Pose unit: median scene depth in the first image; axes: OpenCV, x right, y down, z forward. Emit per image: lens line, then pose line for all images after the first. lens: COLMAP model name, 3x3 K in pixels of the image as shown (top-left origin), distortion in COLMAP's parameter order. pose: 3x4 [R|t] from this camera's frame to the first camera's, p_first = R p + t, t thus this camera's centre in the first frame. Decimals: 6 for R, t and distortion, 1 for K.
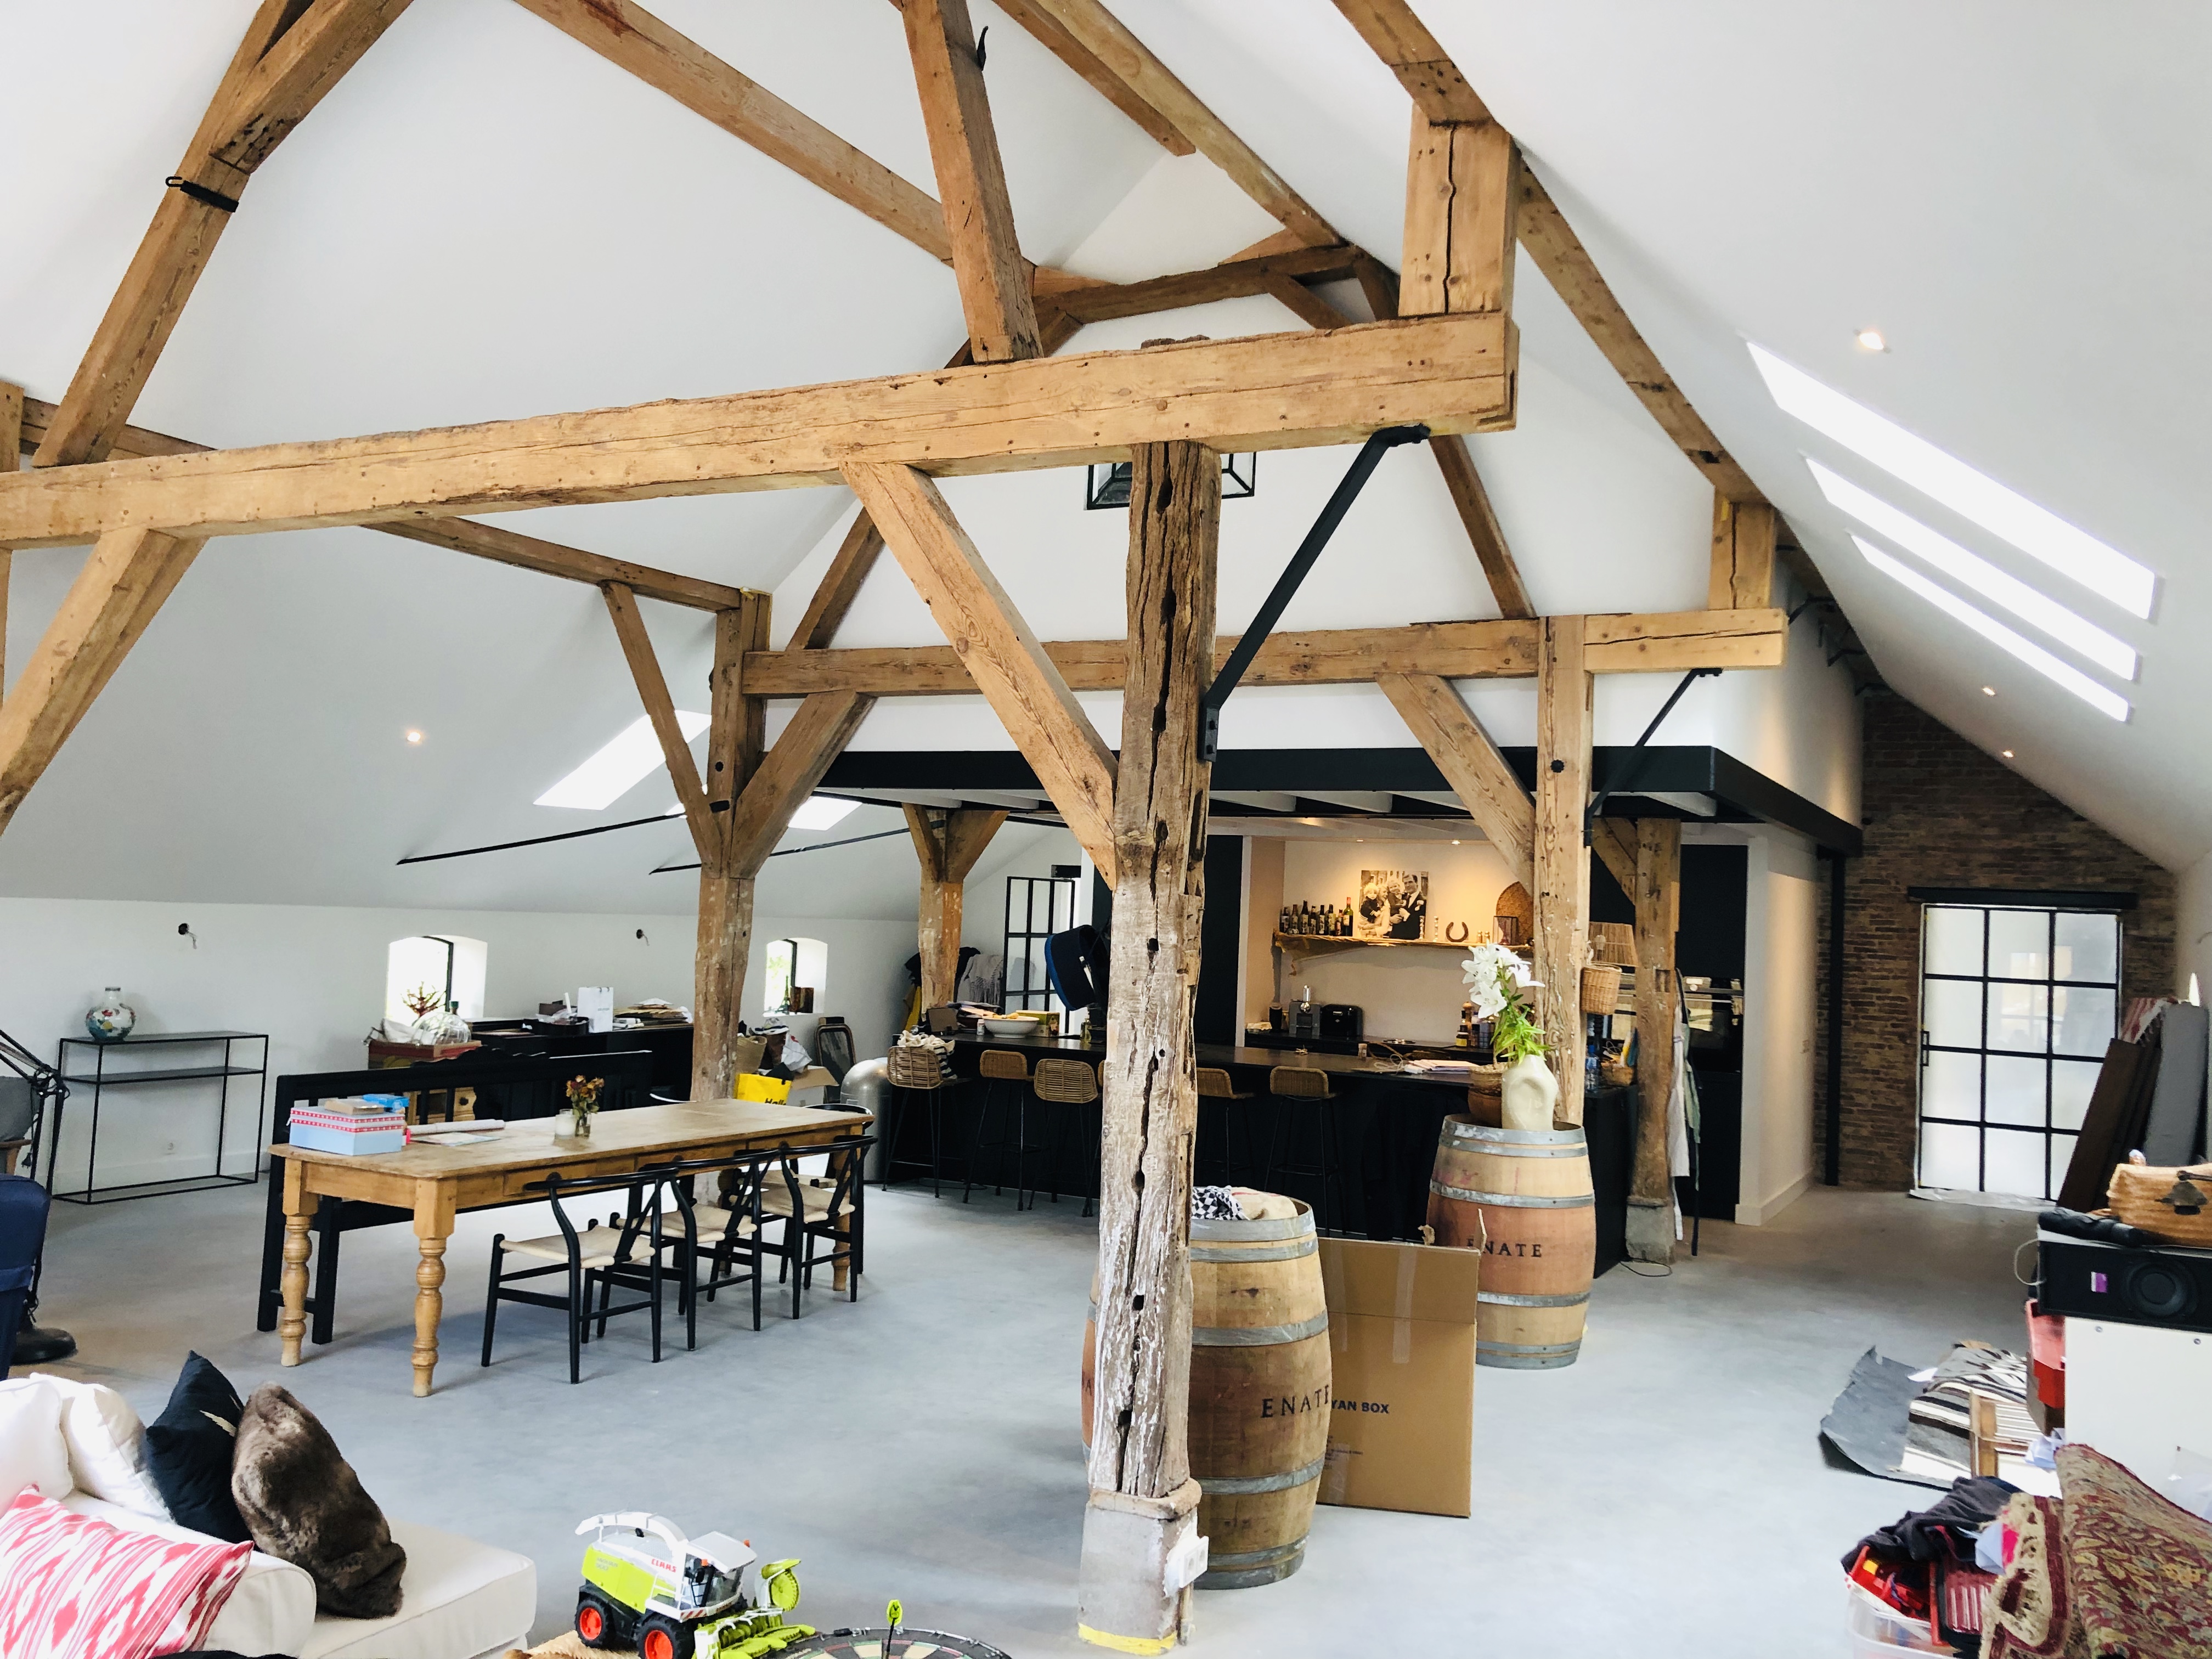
lens RADIAL K [[1825.5, 0, 1115.3], [0, 1825.5, 830.6], [0, 0, 1]] dist [0.026709, 0.007028]
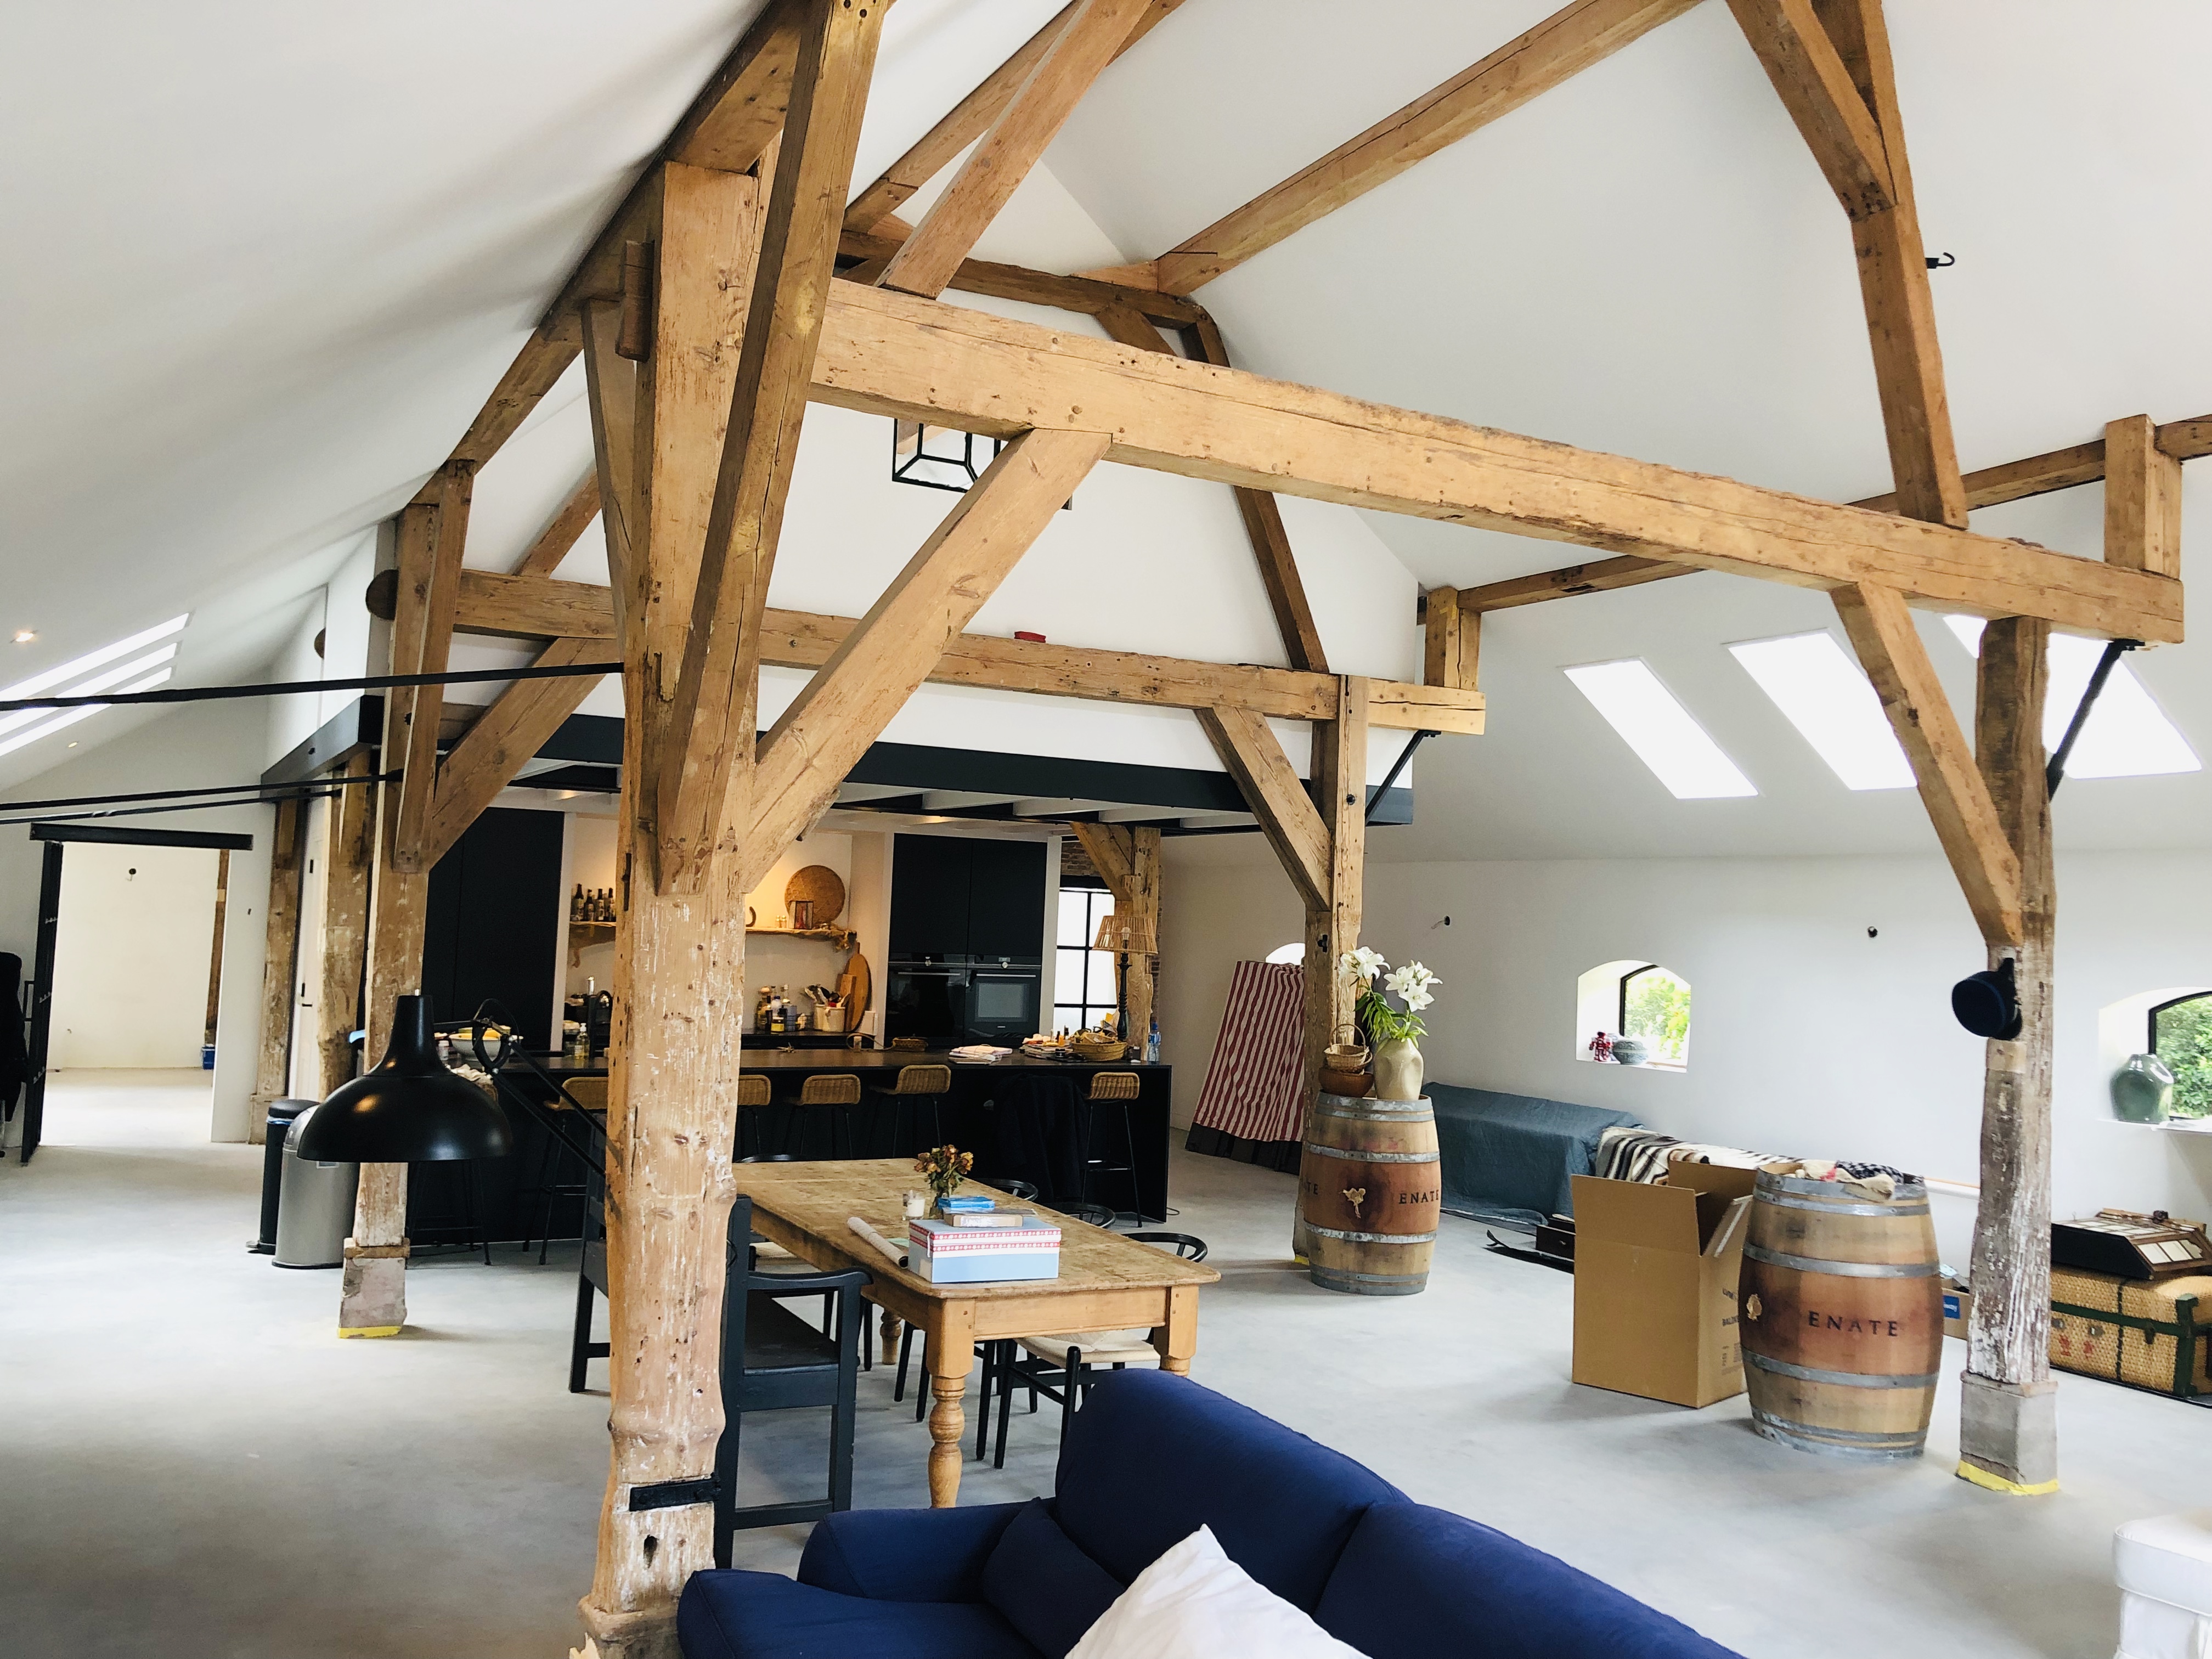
lens RADIAL K [[1825.5, 0, 1115.3], [0, 1825.5, 830.6], [0, 0, 1]] dist [0.026709, 0.007028]
pose [[0.544957, 0.023962, 0.838122, -0.530391], [-0.054442, 0.998493, 0.006852, -0.008854], [-0.836695, -0.049363, 0.545440, 0.288244]]
